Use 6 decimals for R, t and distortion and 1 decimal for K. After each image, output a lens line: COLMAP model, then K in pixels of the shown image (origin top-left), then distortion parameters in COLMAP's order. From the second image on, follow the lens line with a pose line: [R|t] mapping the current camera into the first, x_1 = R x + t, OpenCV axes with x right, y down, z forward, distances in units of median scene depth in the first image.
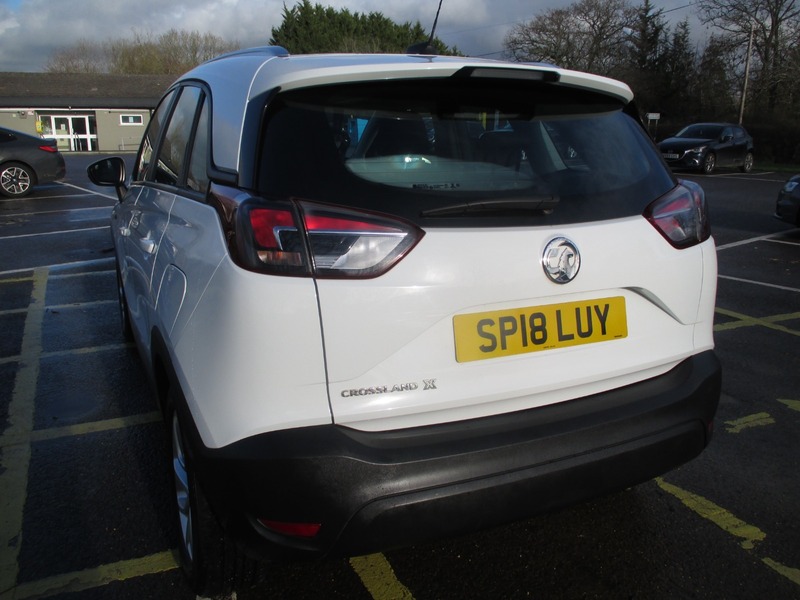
lens RADIAL K [[676.8, 0, 403.5], [0, 676.8, 299.5], [0, 0, 1]] dist [-0.034555, -0.003886]
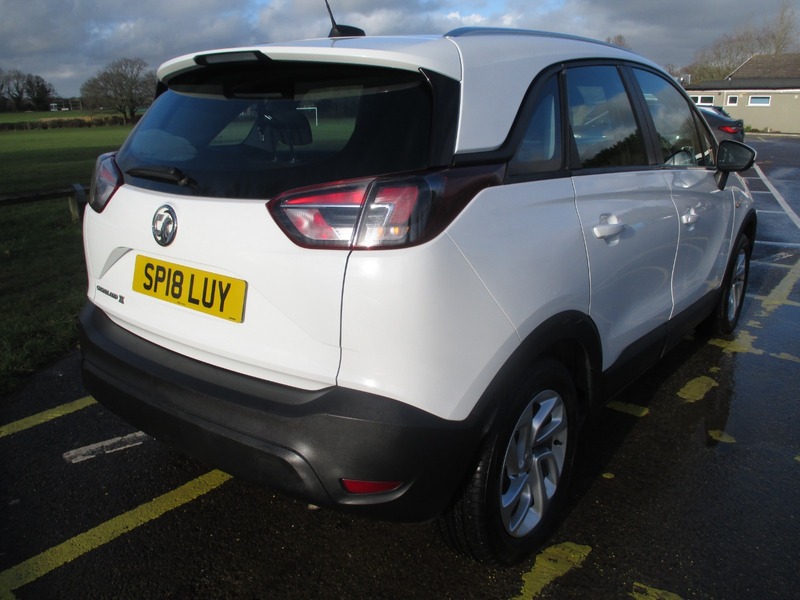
lens RADIAL K [[676.8, 0, 403.5], [0, 676.8, 299.5], [0, 0, 1]] dist [-0.034555, -0.003886]
pose [[0.442957, 0.236770, -0.864713, 1.341010], [-0.214219, 0.964512, 0.154361, -0.187668], [0.870574, 0.116863, 0.477958, 0.780838]]
